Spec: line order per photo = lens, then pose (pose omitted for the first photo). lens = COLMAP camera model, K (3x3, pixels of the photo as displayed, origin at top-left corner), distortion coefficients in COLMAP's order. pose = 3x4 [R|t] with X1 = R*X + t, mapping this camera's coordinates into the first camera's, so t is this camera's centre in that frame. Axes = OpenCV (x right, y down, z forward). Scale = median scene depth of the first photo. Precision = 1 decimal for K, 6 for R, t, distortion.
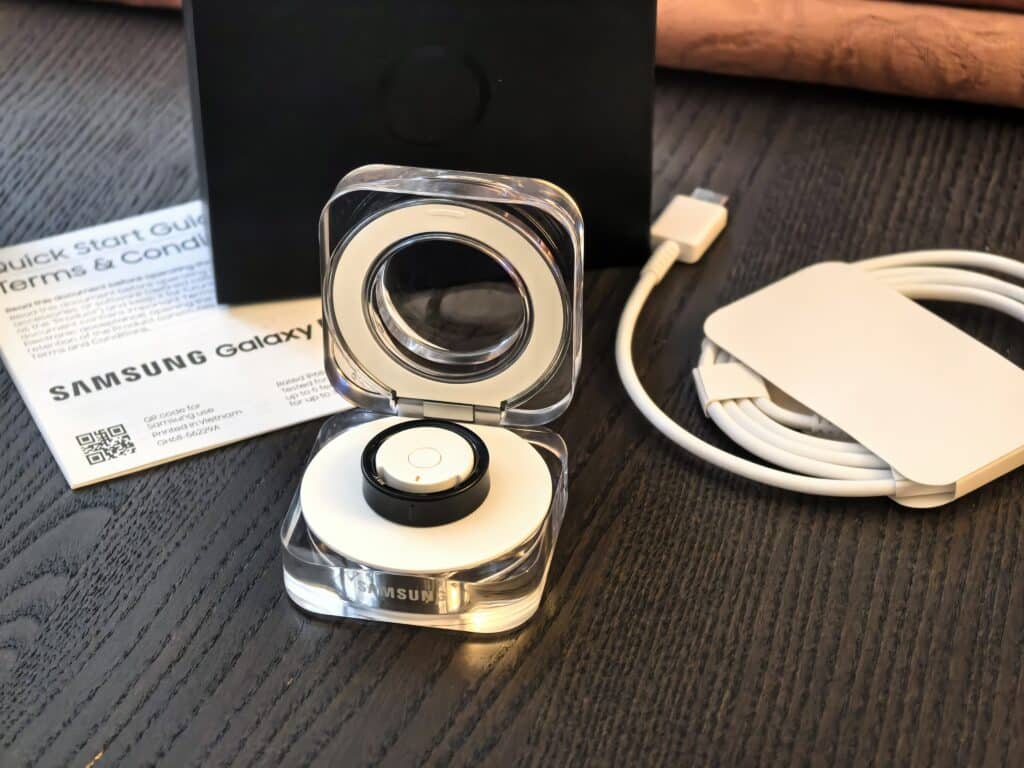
lens RADIAL K [[2854.9, 0, 512.0], [0, 2854.9, 384.0], [0, 0, 1]] dist [0.596005, -8.058366]
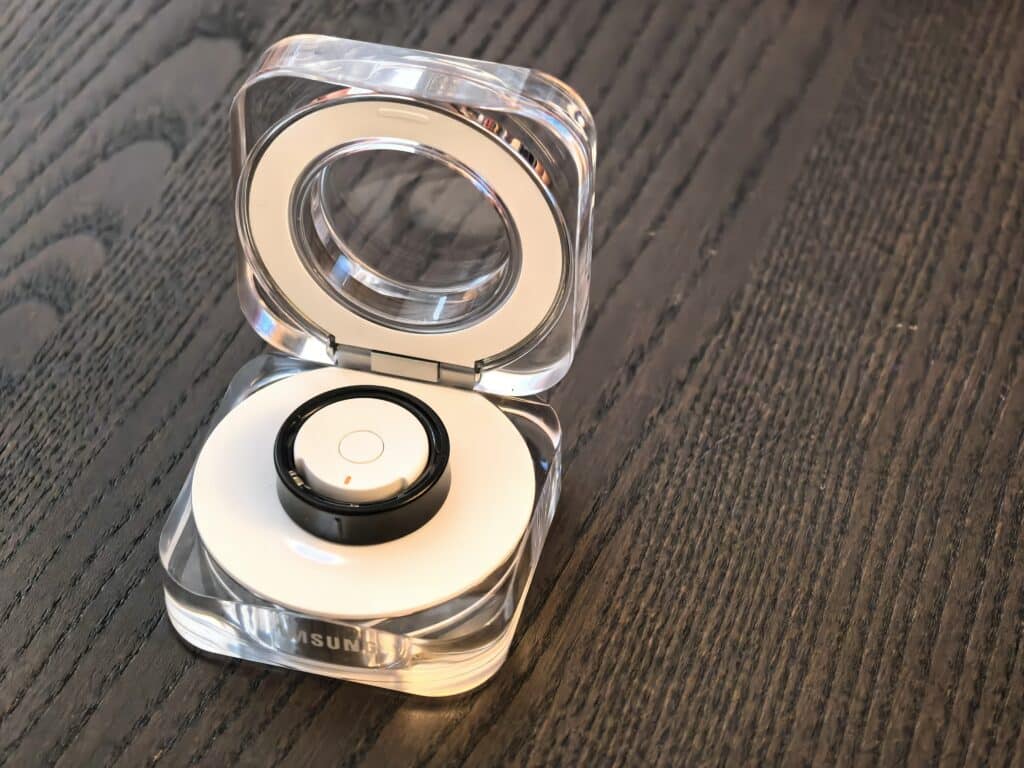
lens RADIAL K [[2854.9, 0, 512.0], [0, 2854.9, 384.0], [0, 0, 1]] dist [0.596005, -8.058366]
pose [[0.997906, 0.053599, -0.036195, 0.033636], [-0.047749, 0.988032, 0.146675, -0.099538], [0.043623, -0.144639, 0.988522, 0.281678]]
